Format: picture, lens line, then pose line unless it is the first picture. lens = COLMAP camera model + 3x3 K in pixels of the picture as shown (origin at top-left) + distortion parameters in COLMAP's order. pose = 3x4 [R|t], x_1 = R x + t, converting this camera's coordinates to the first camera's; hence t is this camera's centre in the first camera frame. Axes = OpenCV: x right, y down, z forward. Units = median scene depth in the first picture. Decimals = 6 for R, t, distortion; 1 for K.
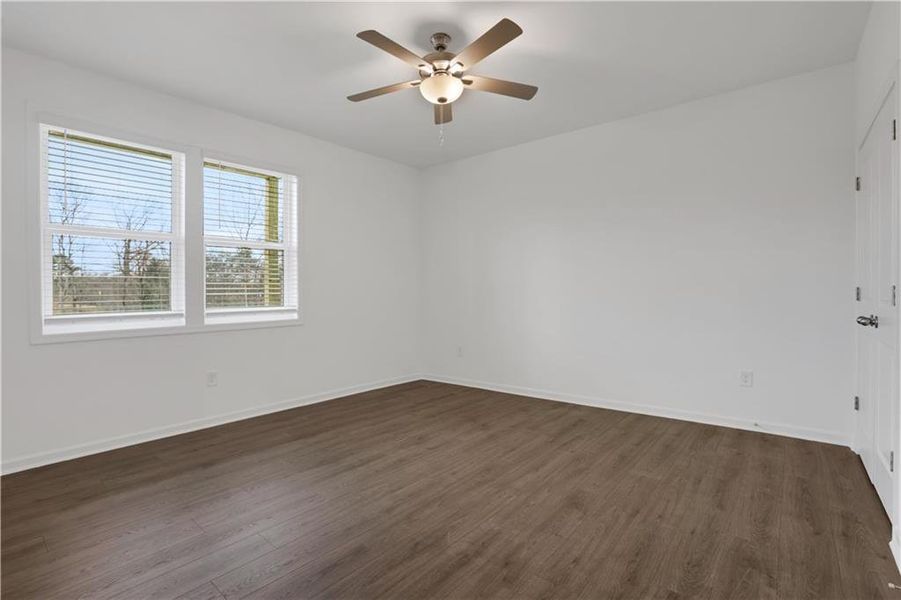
lens RADIAL K [[421.9, 0, 451.3], [0, 421.9, 296.6], [0, 0, 1]] dist [-0.015406, 0.003204]
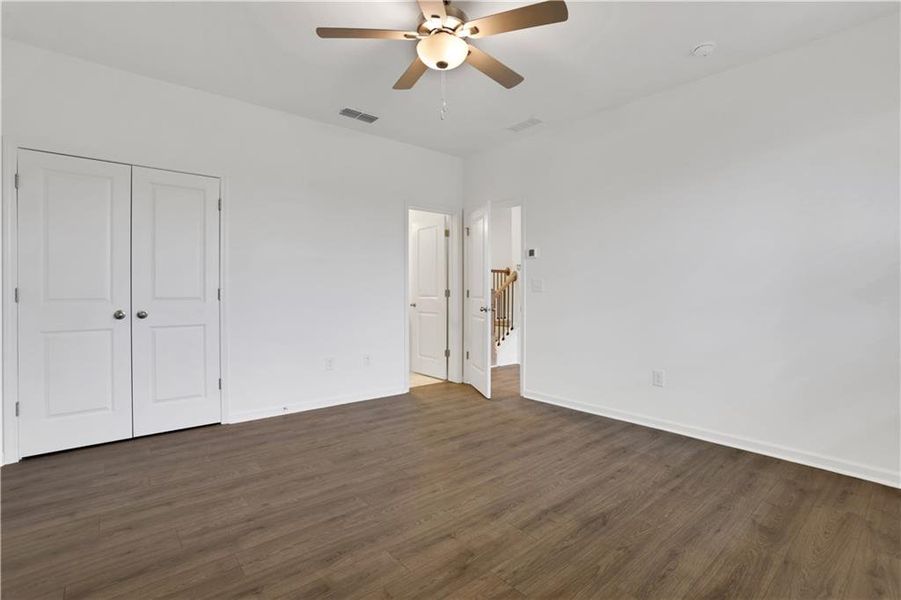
lens RADIAL K [[421.9, 0, 449.6], [0, 421.9, 295.2], [0, 0, 1]] dist [-0.015406, 0.003204]
pose [[-0.985388, 0.004531, 0.170263, -0.176919], [0.007991, 0.999775, 0.019642, -0.015980], [-0.170136, 0.020716, -0.985203, 1.827350]]
